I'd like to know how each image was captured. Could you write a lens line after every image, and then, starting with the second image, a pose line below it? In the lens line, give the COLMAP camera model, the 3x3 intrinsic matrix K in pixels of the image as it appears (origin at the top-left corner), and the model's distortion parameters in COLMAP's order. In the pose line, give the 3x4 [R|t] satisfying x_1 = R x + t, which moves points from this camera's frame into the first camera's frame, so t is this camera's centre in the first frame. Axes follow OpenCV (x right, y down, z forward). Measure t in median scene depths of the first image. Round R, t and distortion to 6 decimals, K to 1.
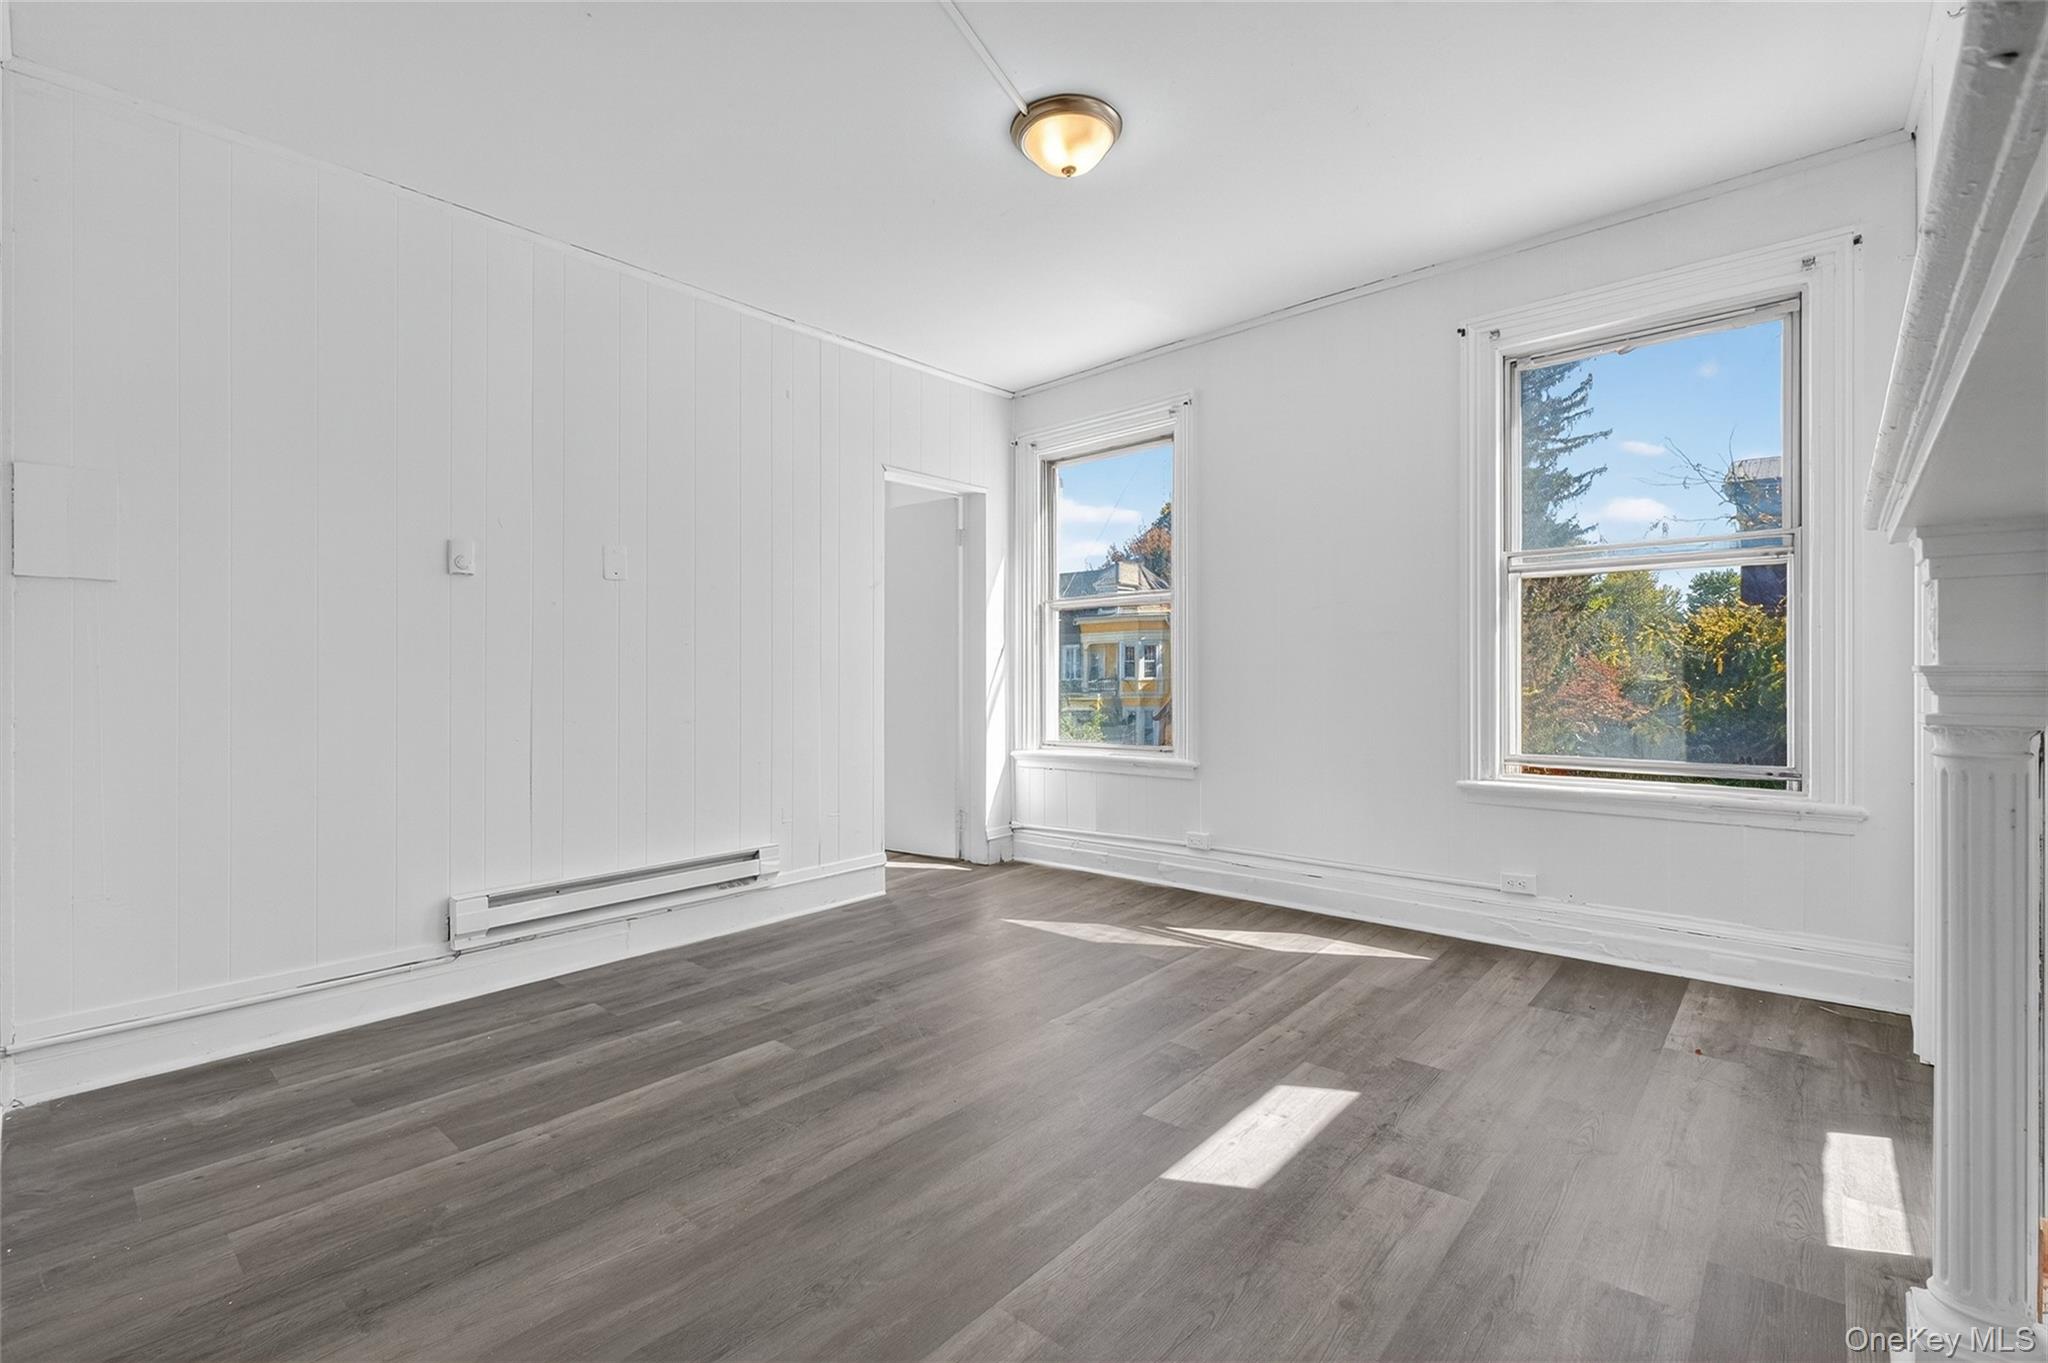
lens RADIAL K [[873.5, 0, 1023.9], [0, 873.5, 687.1], [0, 0, 1]] dist [0.006162, -0.000581]
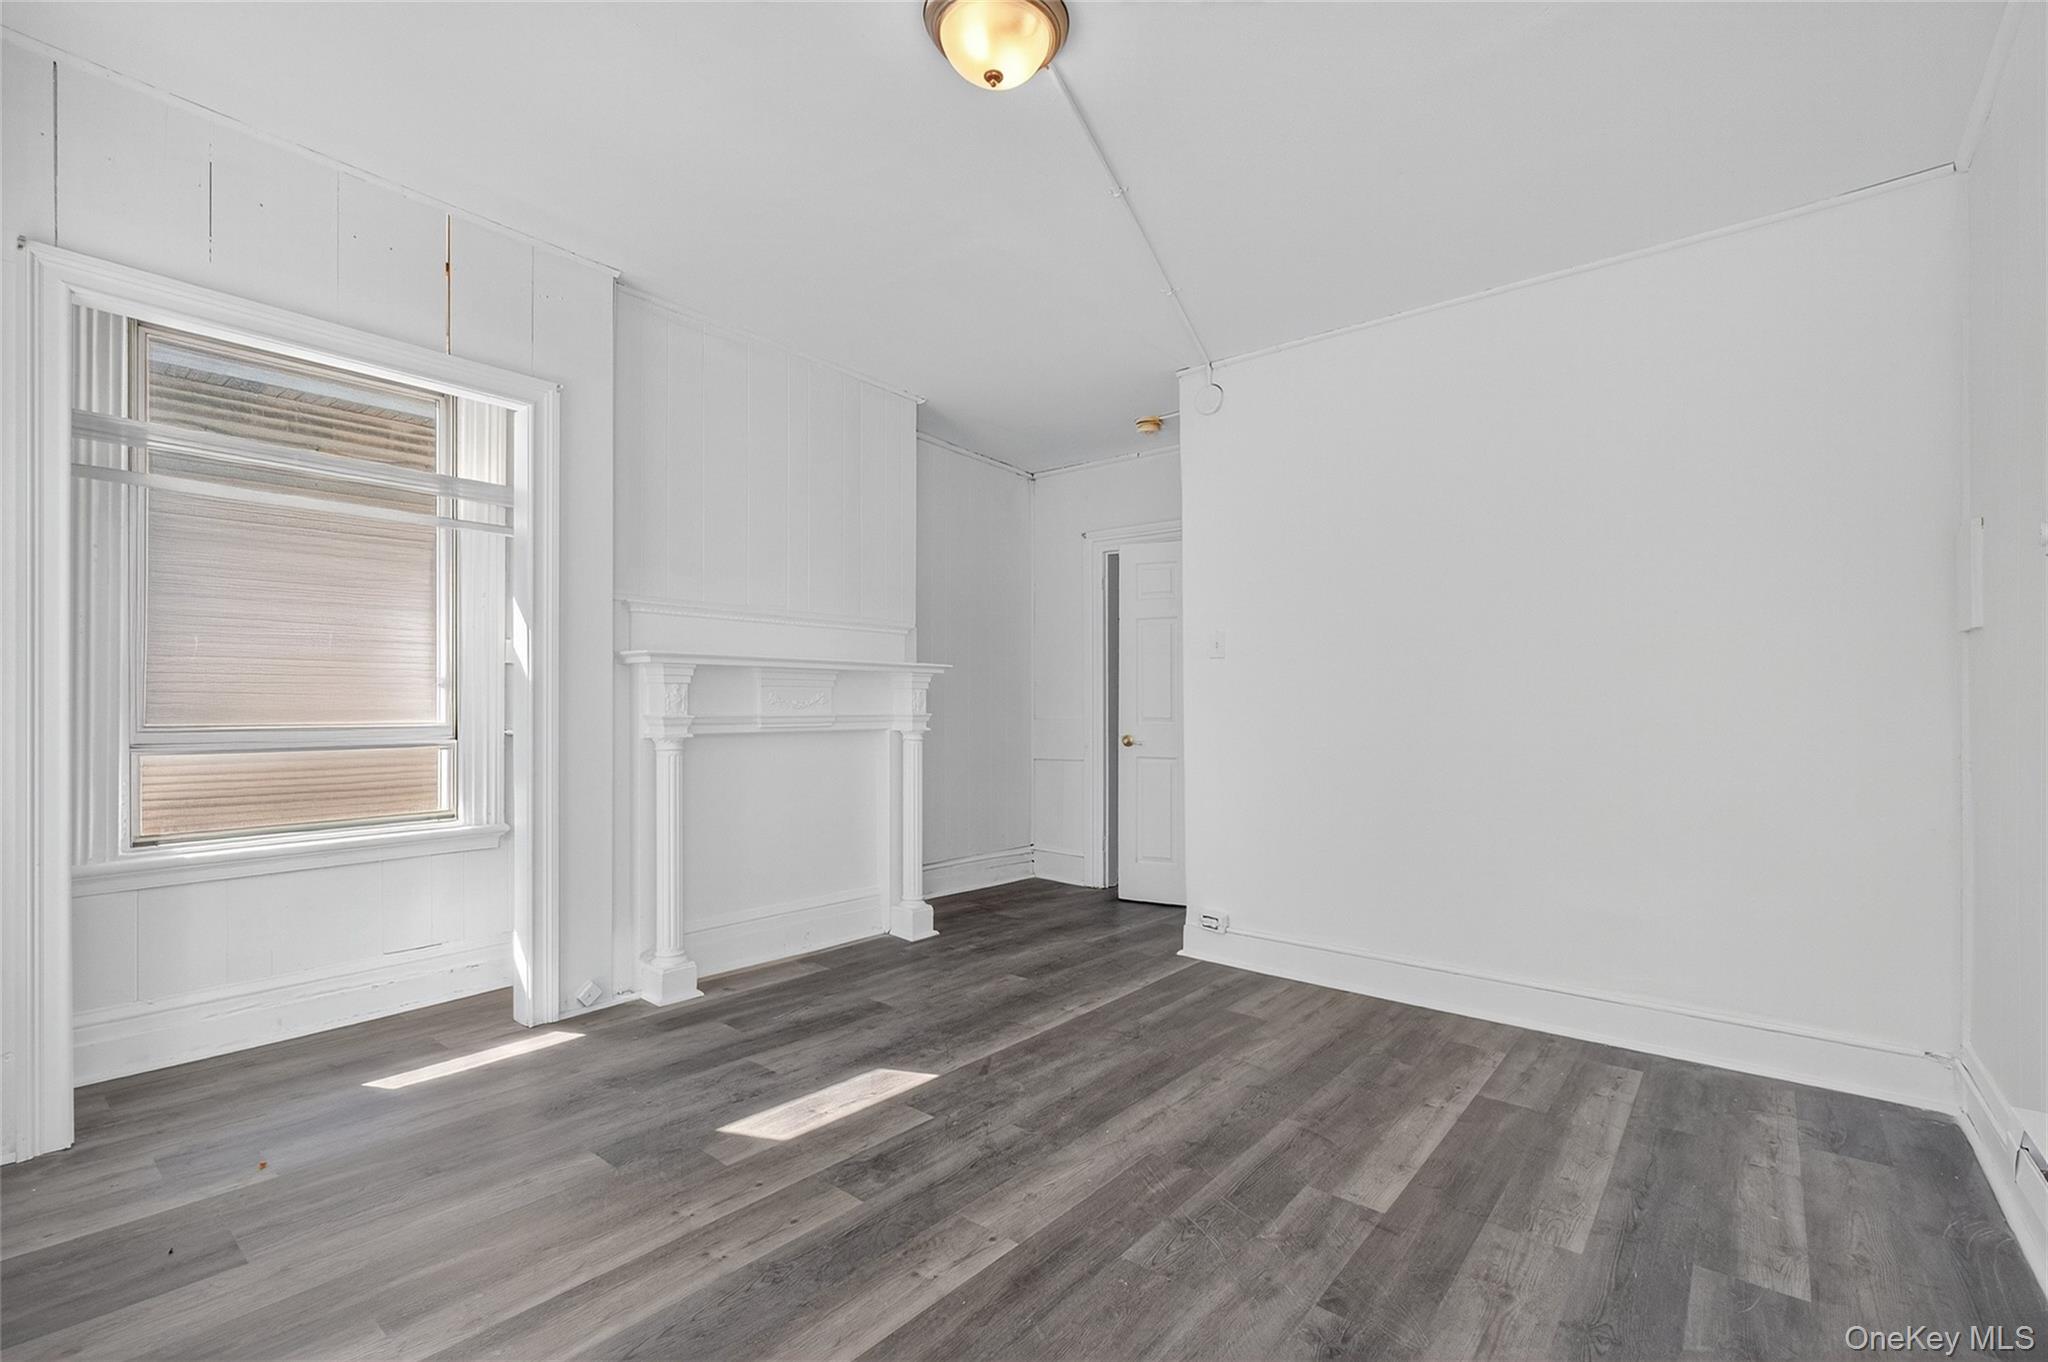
lens RADIAL K [[873.5, 0, 1023.9], [0, 873.5, 684.3], [0, 0, 1]] dist [0.006162, -0.000581]
pose [[-0.999177, -0.001525, -0.040546, 0.060577], [-0.001269, 0.999979, -0.006328, -0.051562], [0.040555, -0.006271, -0.999158, 1.918773]]
